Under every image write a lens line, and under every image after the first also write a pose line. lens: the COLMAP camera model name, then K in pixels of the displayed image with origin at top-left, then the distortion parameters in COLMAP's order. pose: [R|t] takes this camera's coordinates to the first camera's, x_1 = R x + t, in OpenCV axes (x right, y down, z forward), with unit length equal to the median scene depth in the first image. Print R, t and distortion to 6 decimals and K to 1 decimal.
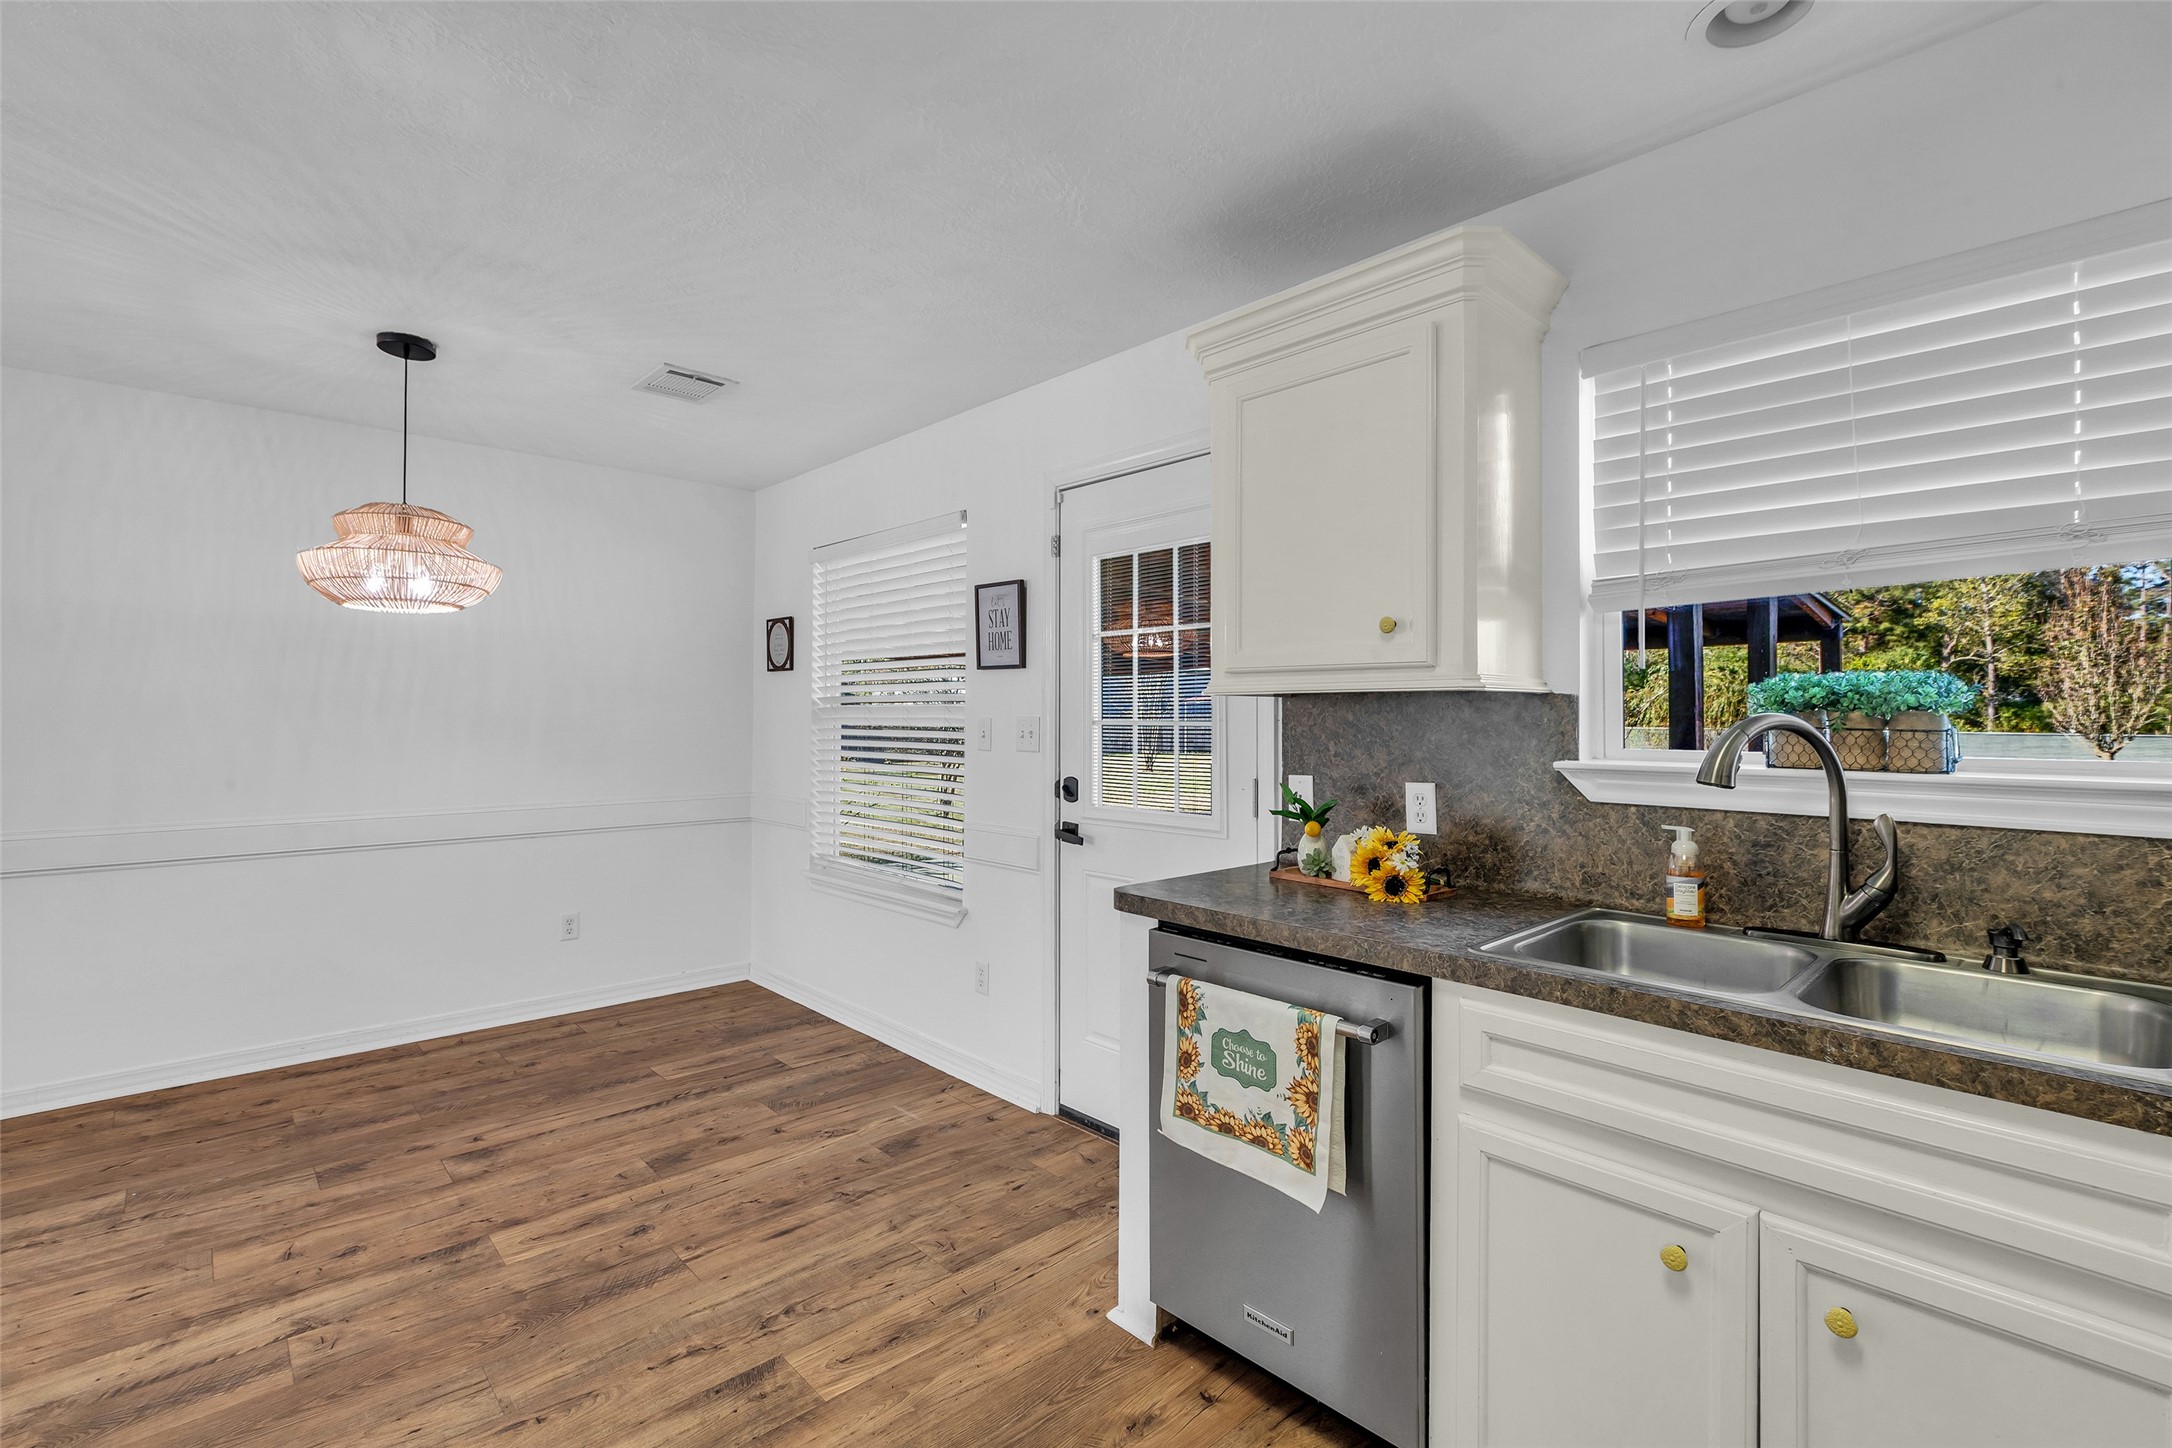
lens RADIAL K [[980.5, 0, 1093.3], [0, 980.5, 696.6], [0, 0, 1]] dist [0.004915, 0.000230]
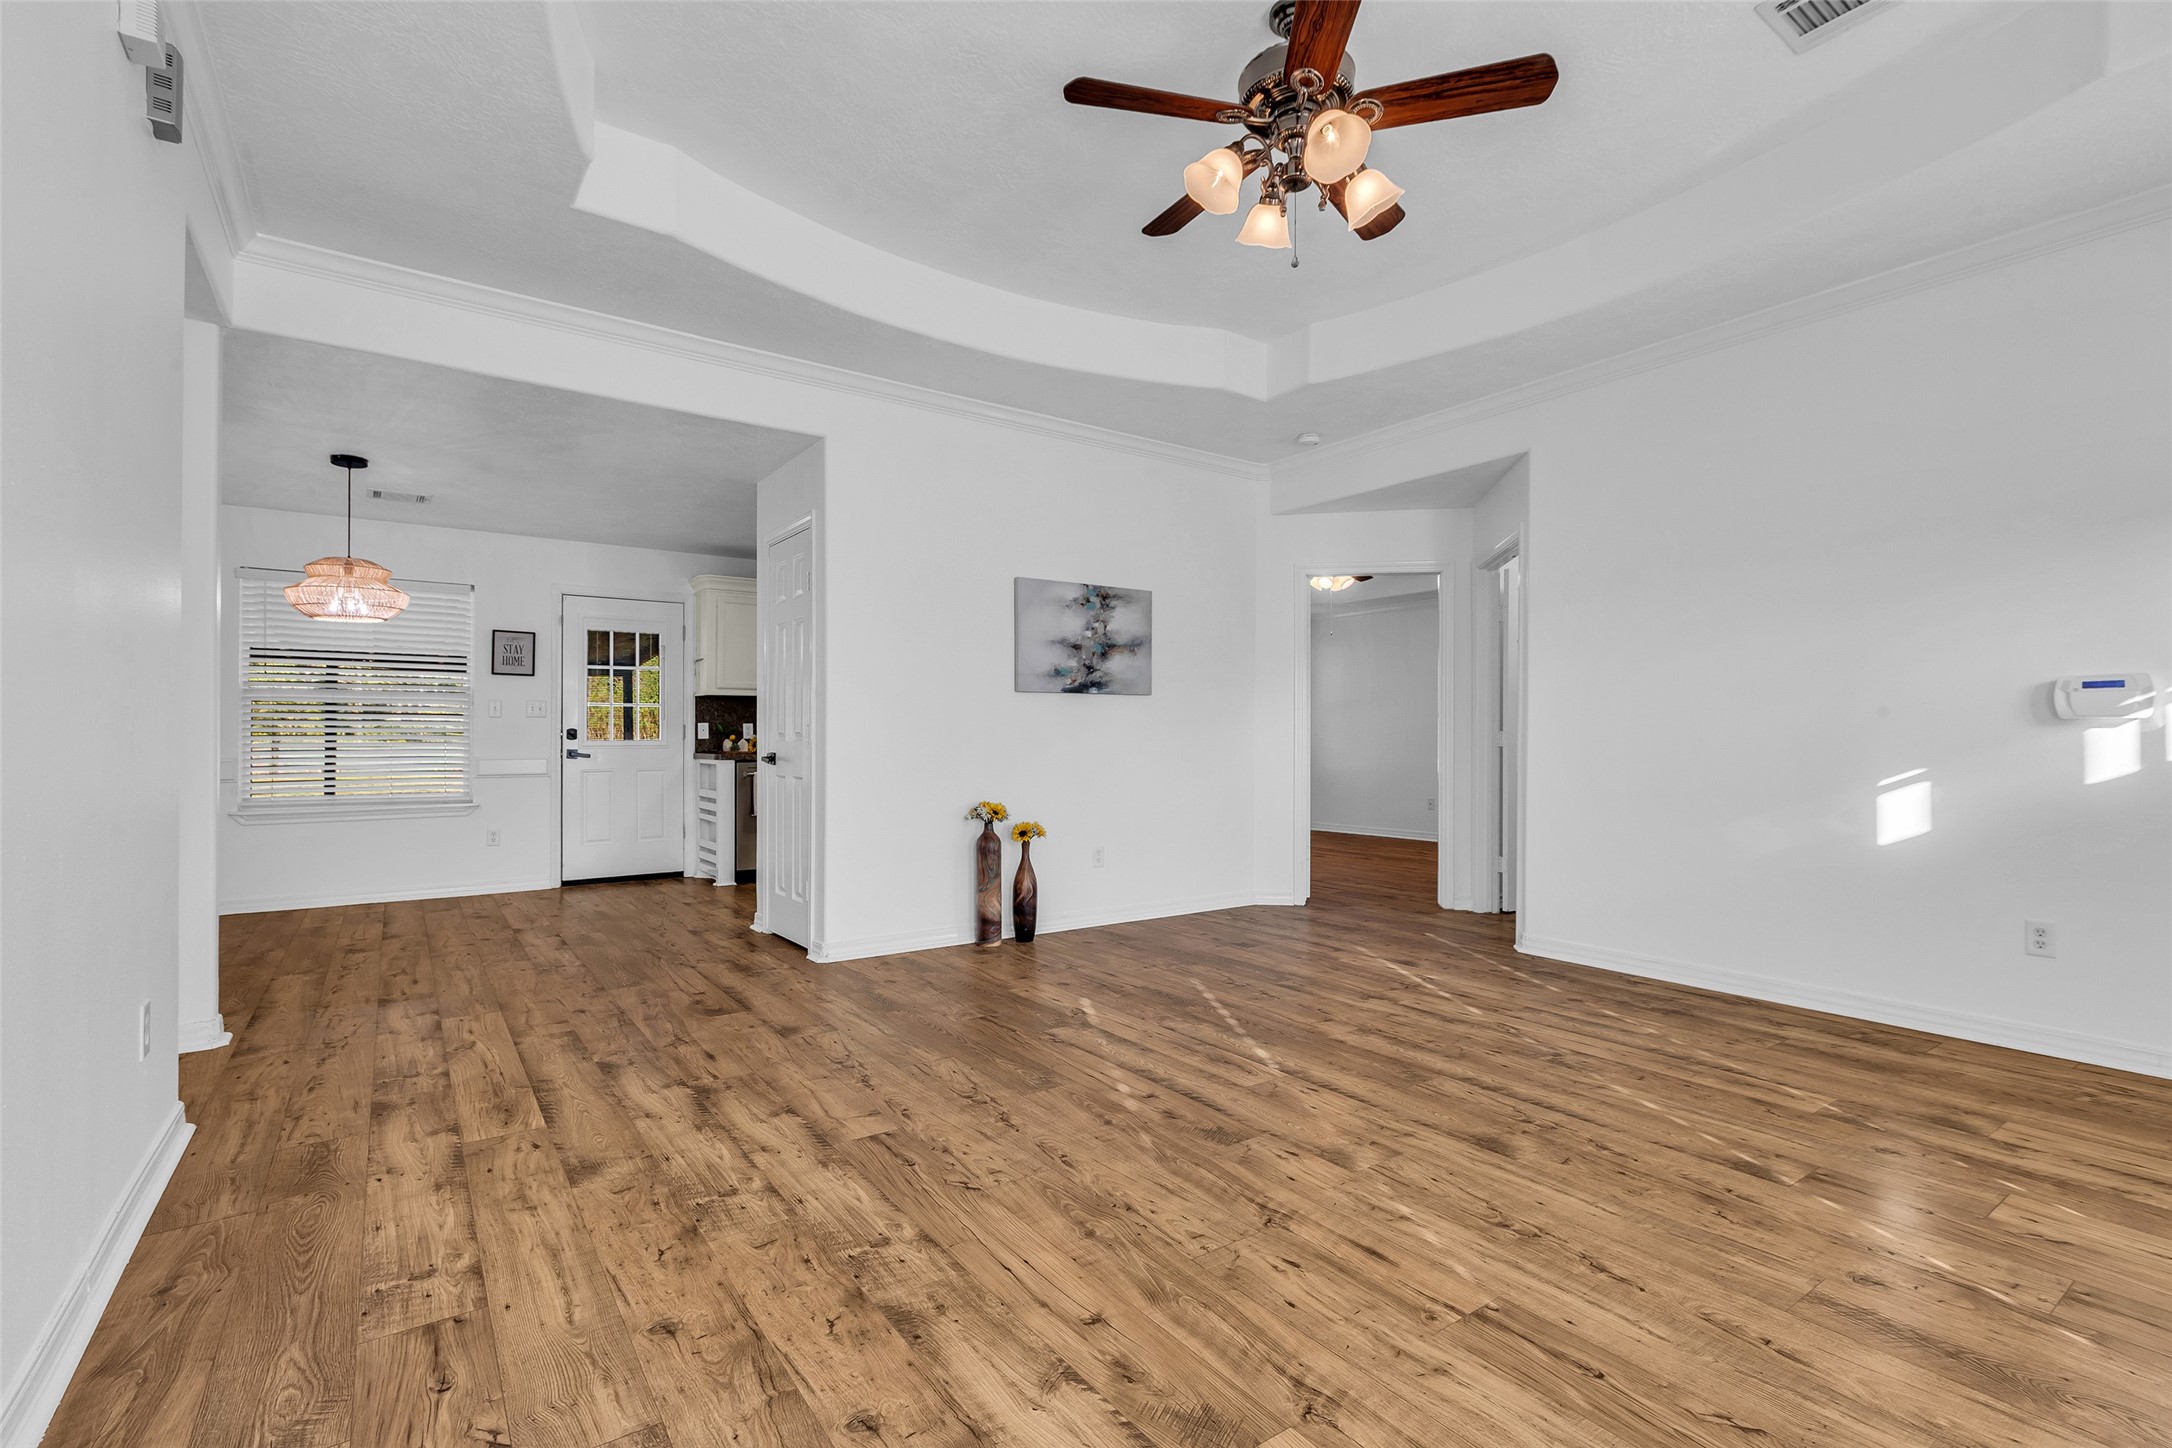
lens RADIAL K [[999.9, 0, 1086.0], [0, 999.9, 724.0], [0, 0, 1]] dist [0.021396, 0.000178]
pose [[0.142135, 0.007866, 0.989816, -3.198305], [-0.019708, 0.999793, -0.005115, 0.093919], [-0.989651, -0.018780, 0.142261, -0.688076]]
